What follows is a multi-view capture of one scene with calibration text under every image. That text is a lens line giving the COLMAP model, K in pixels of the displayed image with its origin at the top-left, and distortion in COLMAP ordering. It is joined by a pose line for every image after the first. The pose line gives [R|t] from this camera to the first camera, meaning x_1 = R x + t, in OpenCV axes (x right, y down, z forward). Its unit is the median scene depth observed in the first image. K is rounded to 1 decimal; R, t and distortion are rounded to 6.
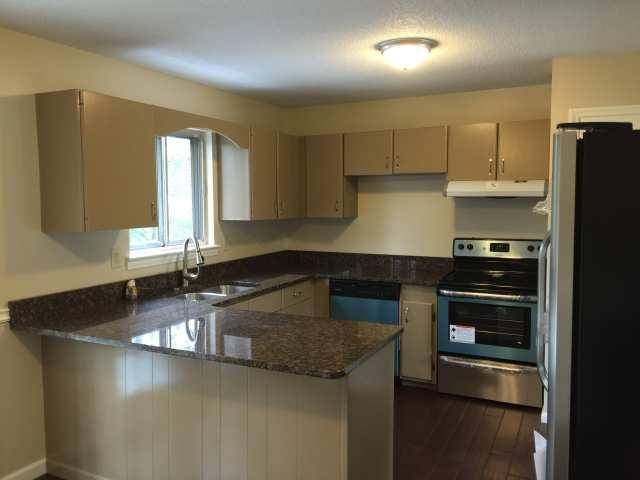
lens RADIAL K [[558.3, 0, 320.0], [0, 558.3, 240.0], [0, 0, 1]] dist [0.008874, 0.000869]
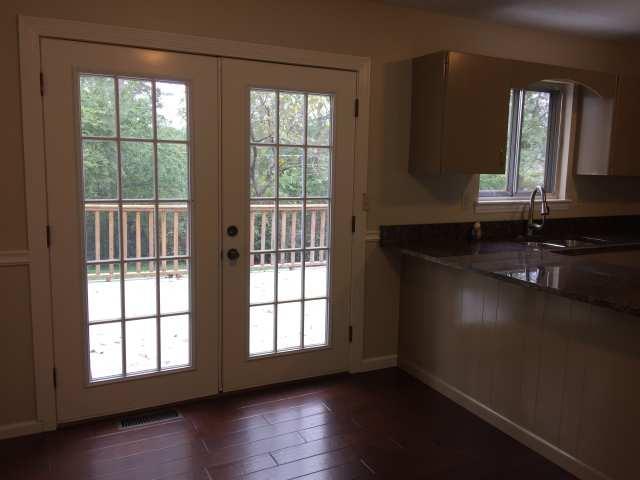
lens RADIAL K [[558.3, 0, 320.0], [0, 558.3, 240.0], [0, 0, 1]] dist [0.008874, 0.000869]
pose [[0.809886, 0.101357, -0.577764, 0.064393], [-0.063114, 0.994298, 0.085960, 0.036530], [0.583182, -0.033153, 0.811665, -0.102420]]
